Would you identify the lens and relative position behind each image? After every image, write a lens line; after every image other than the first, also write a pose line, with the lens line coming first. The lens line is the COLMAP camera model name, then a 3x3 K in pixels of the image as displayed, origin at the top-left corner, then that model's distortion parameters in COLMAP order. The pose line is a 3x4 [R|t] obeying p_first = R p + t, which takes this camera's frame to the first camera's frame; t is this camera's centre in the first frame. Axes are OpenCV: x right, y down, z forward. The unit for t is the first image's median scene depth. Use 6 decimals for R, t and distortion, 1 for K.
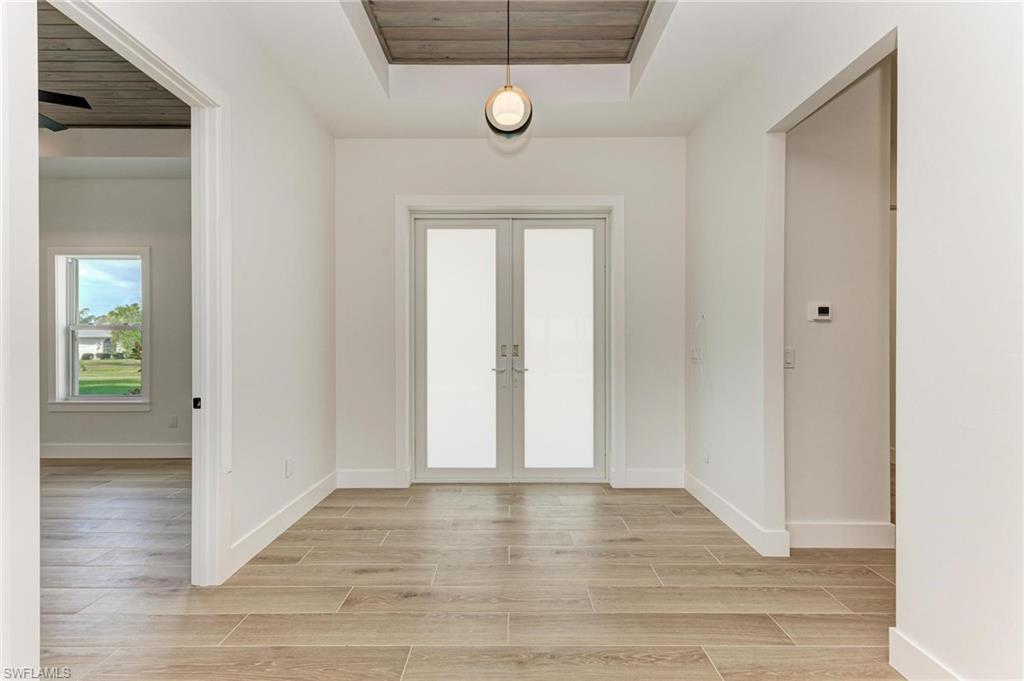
lens RADIAL K [[478.9, 0, 512.8], [0, 478.9, 343.4], [0, 0, 1]] dist [0.019423, 0.000338]
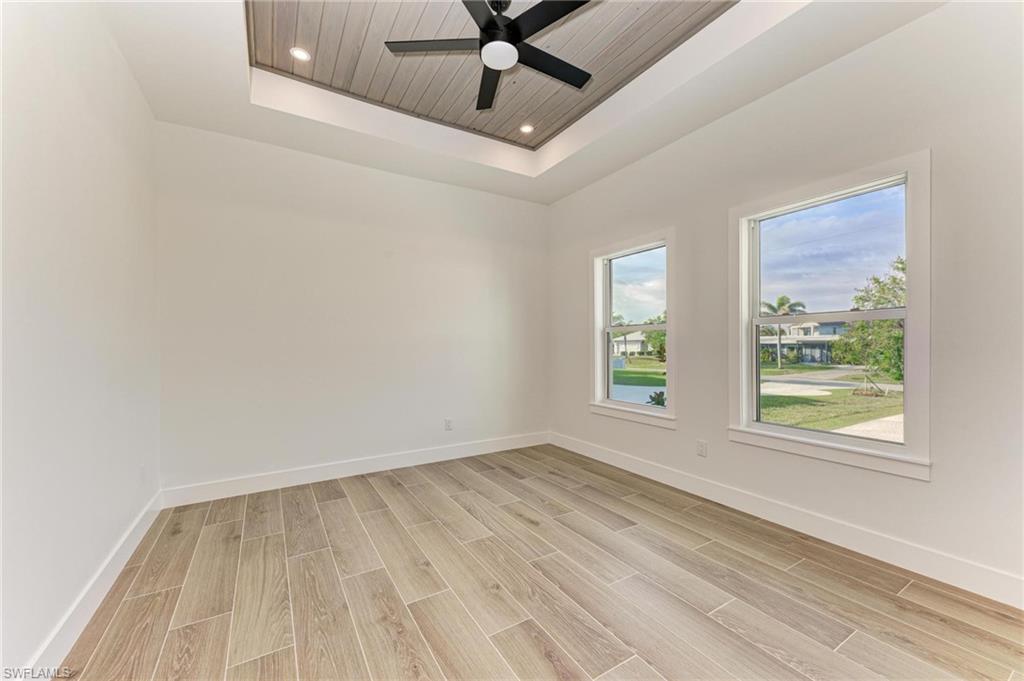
lens RADIAL K [[388.2, 0, 511.2], [0, 388.2, 342.7], [0, 0, 1]] dist [0.008322, -0.000138]
pose [[0.518642, -0.004933, -0.854977, -0.113848], [0.002025, 0.999988, -0.004541, -0.000798], [0.854989, 0.000624, 0.518645, 0.145273]]
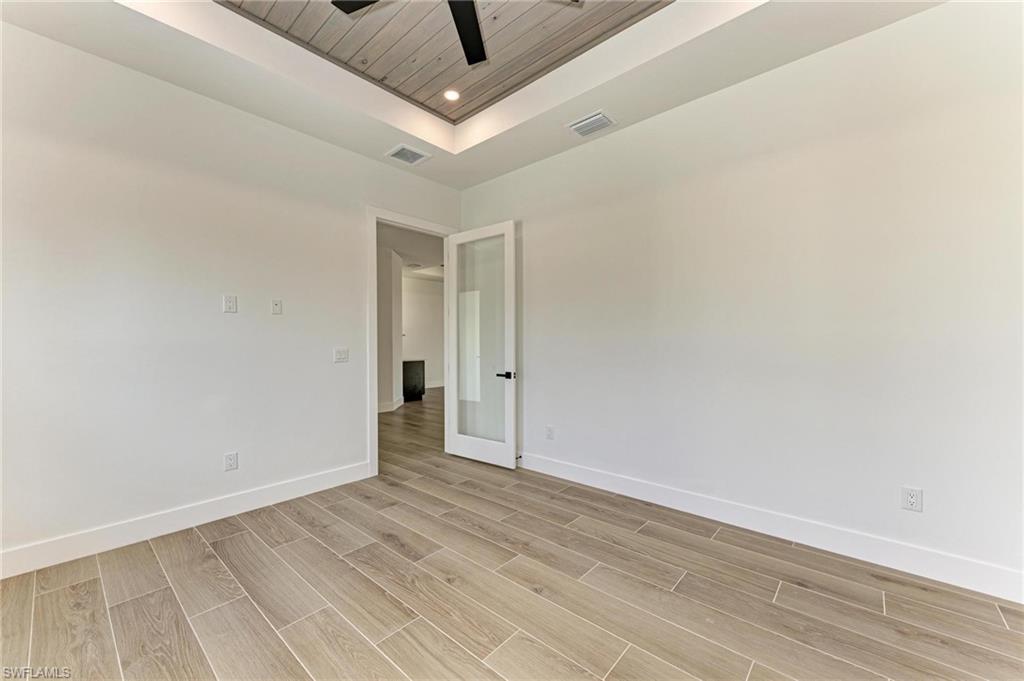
lens RADIAL K [[388.2, 0, 513.1], [0, 388.2, 344.4], [0, 0, 1]] dist [0.008322, -0.000138]
pose [[-0.757600, 0.001698, 0.652716, -0.361061], [0.008835, 0.999932, 0.007654, -0.001245], [-0.652659, 0.011566, -0.757564, 0.314807]]
